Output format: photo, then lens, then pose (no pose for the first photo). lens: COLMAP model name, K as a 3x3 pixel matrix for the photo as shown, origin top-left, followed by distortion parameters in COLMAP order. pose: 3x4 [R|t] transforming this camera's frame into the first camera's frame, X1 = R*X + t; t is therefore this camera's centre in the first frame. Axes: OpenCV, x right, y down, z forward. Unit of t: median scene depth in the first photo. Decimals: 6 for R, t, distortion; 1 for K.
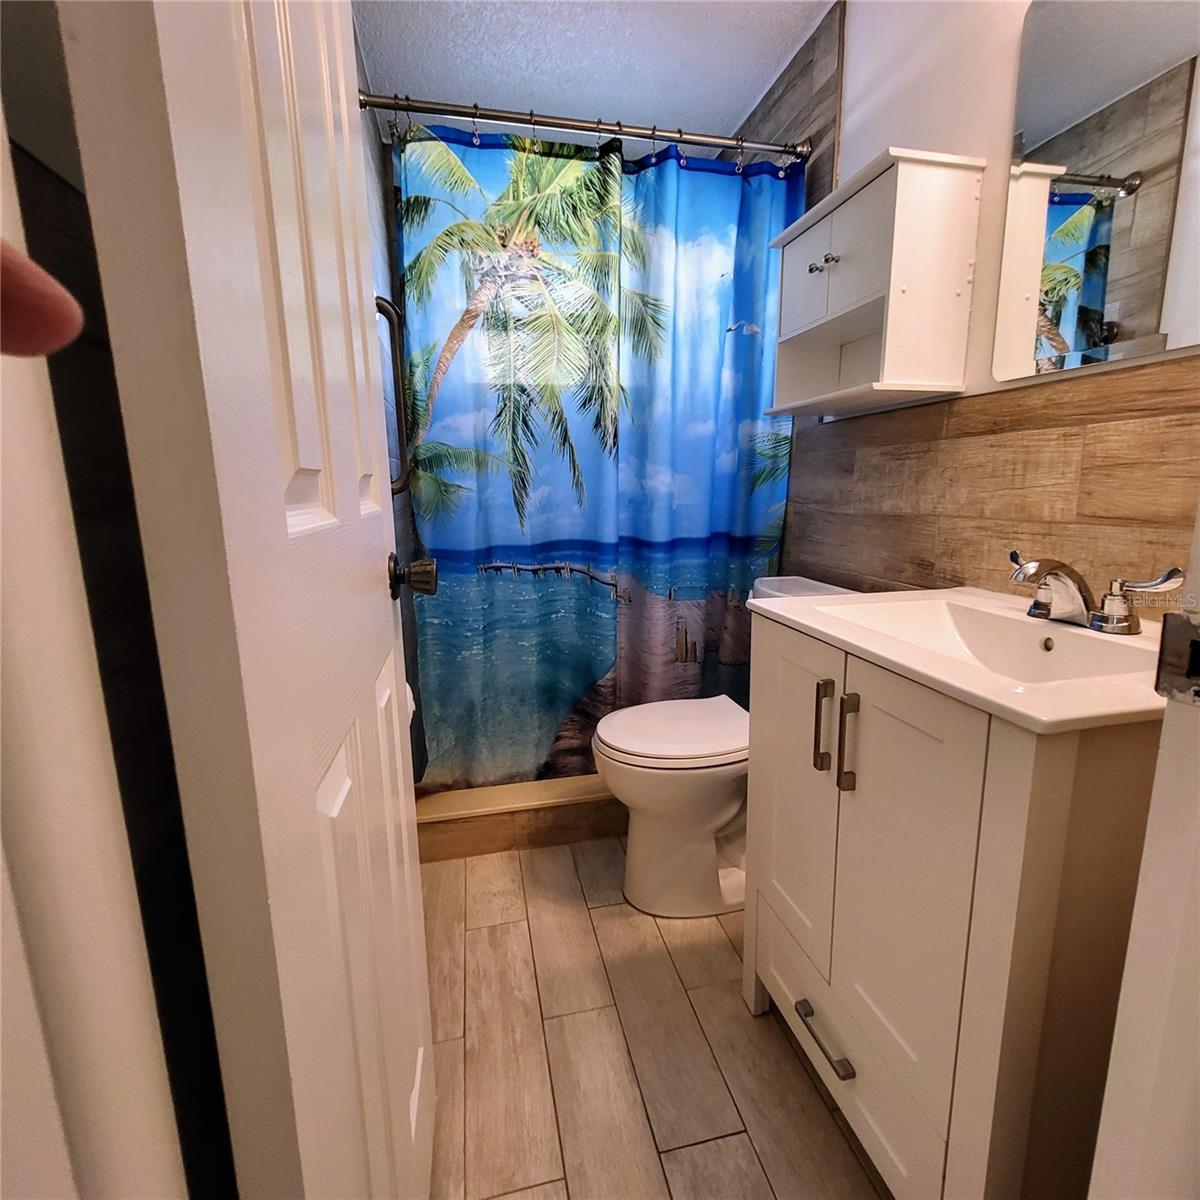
lens RADIAL K [[624.0, 0, 607.2], [0, 624.0, 603.8], [0, 0, 1]] dist [0.001438, -0.000113]
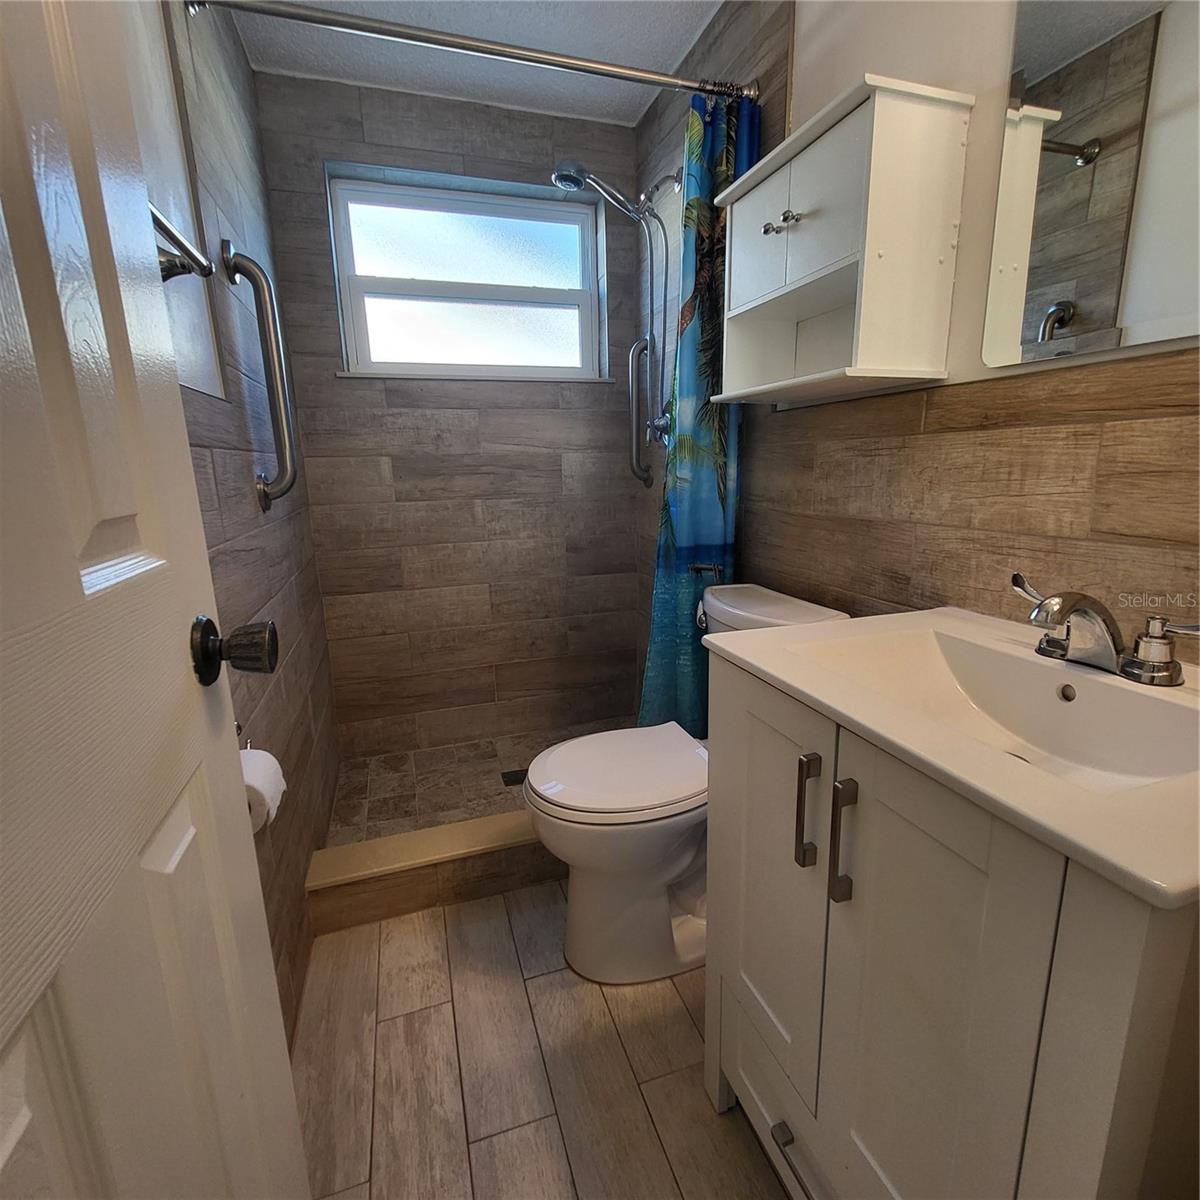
lens RADIAL K [[624.0, 0, 607.2], [0, 624.0, 603.8], [0, 0, 1]] dist [0.001438, -0.000113]
pose [[0.995268, -0.027684, 0.093141, 0.021684], [0.024687, 0.999145, 0.033176, -0.069243], [-0.093980, -0.030719, 0.995100, 0.177887]]
